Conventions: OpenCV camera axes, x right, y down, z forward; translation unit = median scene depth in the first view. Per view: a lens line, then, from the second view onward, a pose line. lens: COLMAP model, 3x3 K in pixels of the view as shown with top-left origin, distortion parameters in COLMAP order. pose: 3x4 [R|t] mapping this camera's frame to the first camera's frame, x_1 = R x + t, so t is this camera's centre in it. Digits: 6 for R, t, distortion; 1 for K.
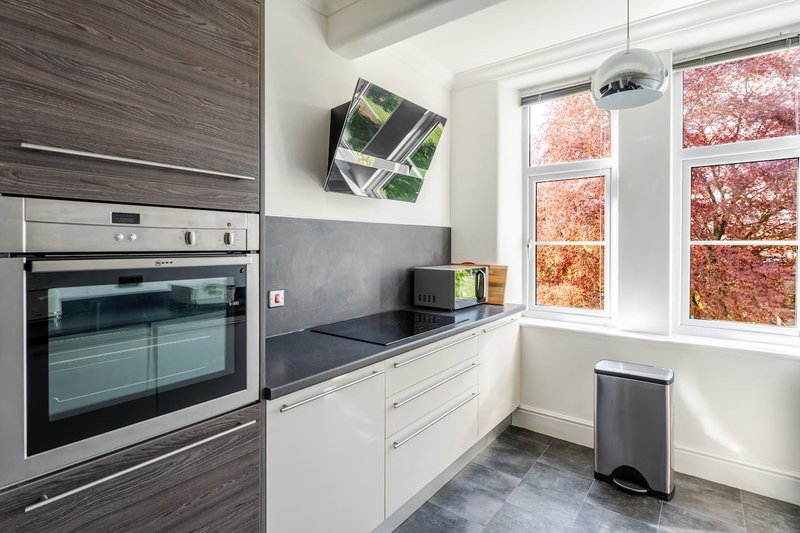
lens RADIAL K [[412.5, 0, 405.2], [0, 412.5, 242.1], [0, 0, 1]] dist [-0.001793, 0.002041]
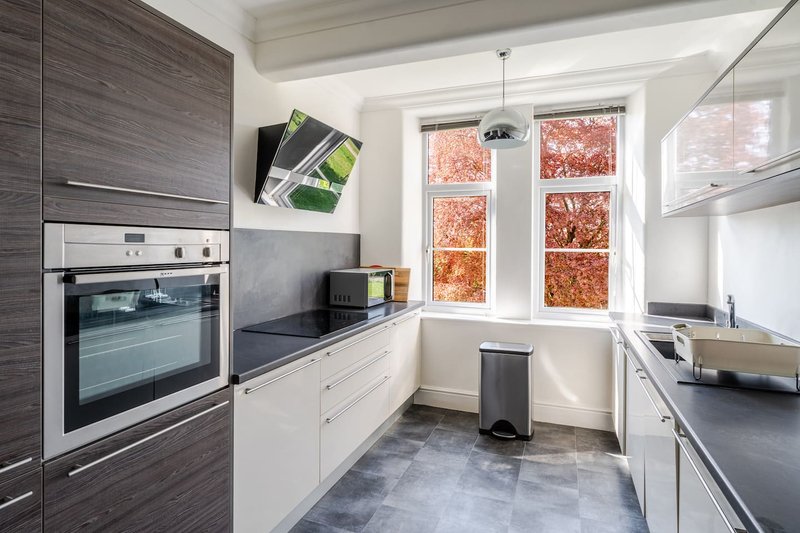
lens RADIAL K [[412.5, 0, 411.5], [0, 412.5, 241.4], [0, 0, 1]] dist [-0.001793, 0.002041]
pose [[0.961521, 0.003586, 0.274708, -0.112060], [-0.002686, 0.999990, -0.003654, -0.022655], [-0.274718, 0.002776, 0.961521, -0.202691]]
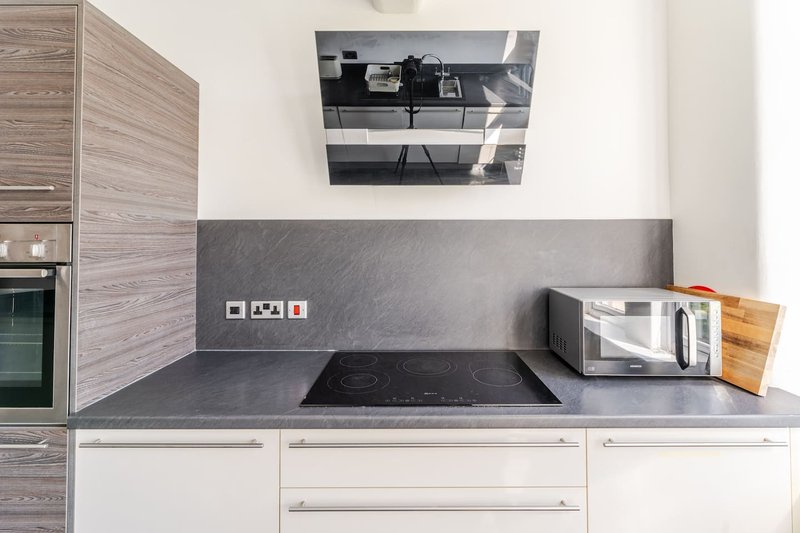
lens RADIAL K [[412.5, 0, 415.2], [0, 412.5, 229.0], [0, 0, 1]] dist [-0.001793, 0.002041]
pose [[0.600185, -0.031355, -0.799247, 0.569078], [0.006925, 0.999398, -0.034006, -0.012068], [0.799832, 0.014875, 0.600040, 0.691156]]
